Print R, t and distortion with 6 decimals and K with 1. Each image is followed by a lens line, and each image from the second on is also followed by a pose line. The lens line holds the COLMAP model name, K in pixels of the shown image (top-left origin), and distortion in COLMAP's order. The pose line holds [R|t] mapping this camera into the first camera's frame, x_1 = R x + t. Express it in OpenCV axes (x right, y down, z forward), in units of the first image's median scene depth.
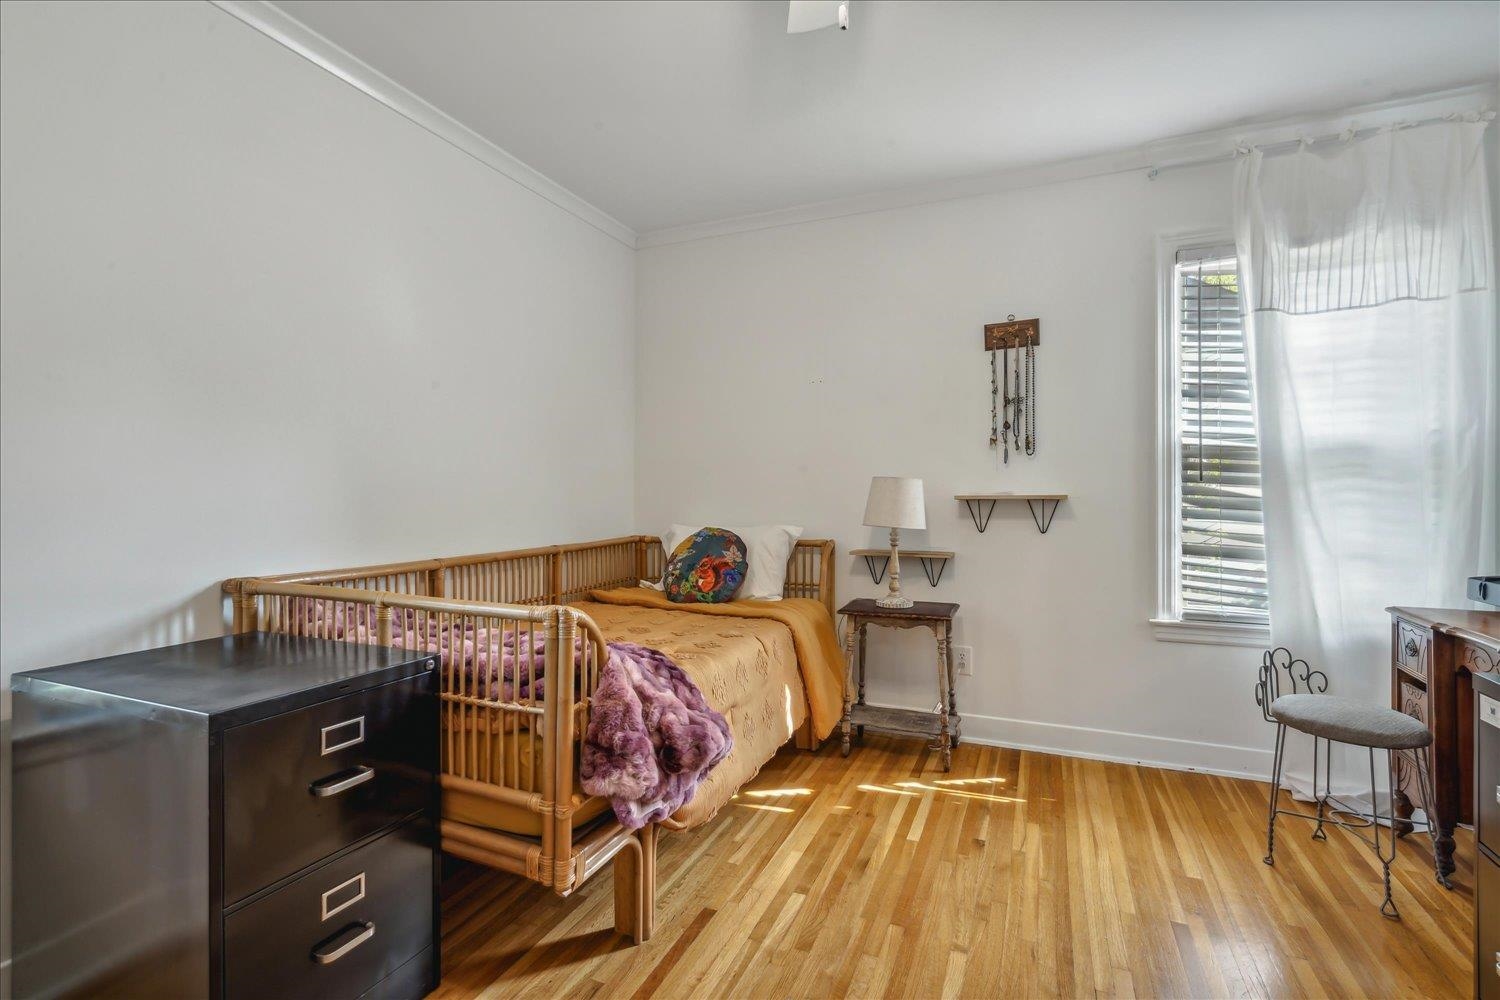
lens RADIAL K [[693.3, 0, 750.0], [0, 693.3, 500.0], [0, 0, 1]] dist [-0.003239, -0.000242]
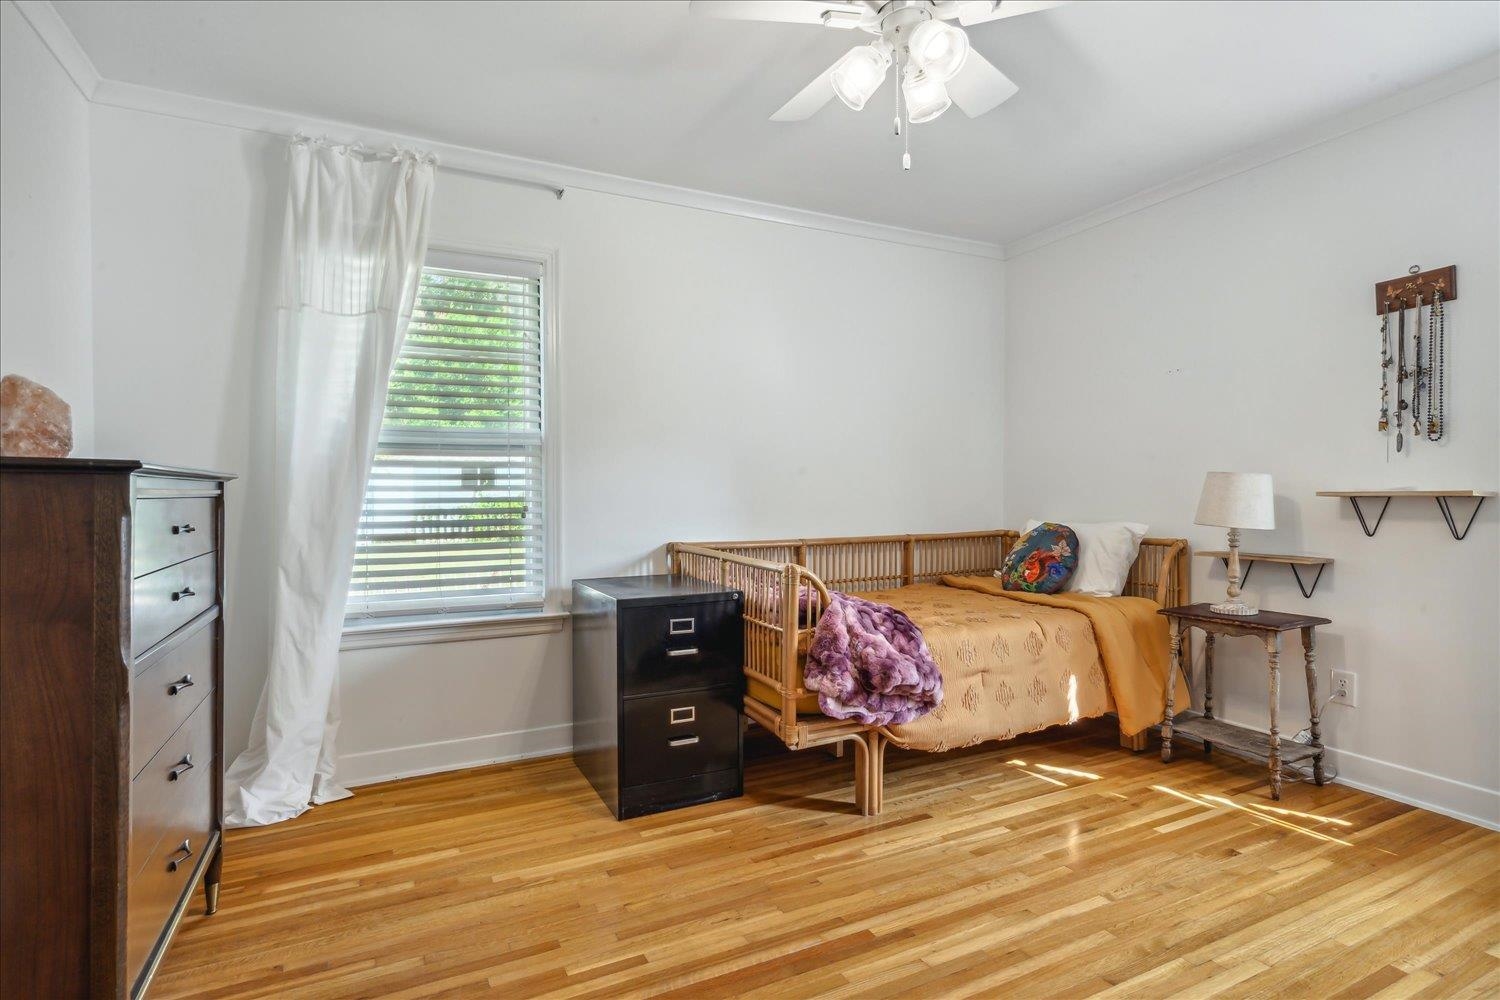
lens RADIAL K [[755.5, 0, 749.5], [0, 755.5, 506.1], [0, 0, 1]] dist [0.003452, 0.000839]
pose [[0.759050, 0.009470, -0.650963, 0.400974], [-0.001561, 0.999918, 0.012727, 0.000670], [0.651030, -0.008644, 0.759003, -0.184809]]
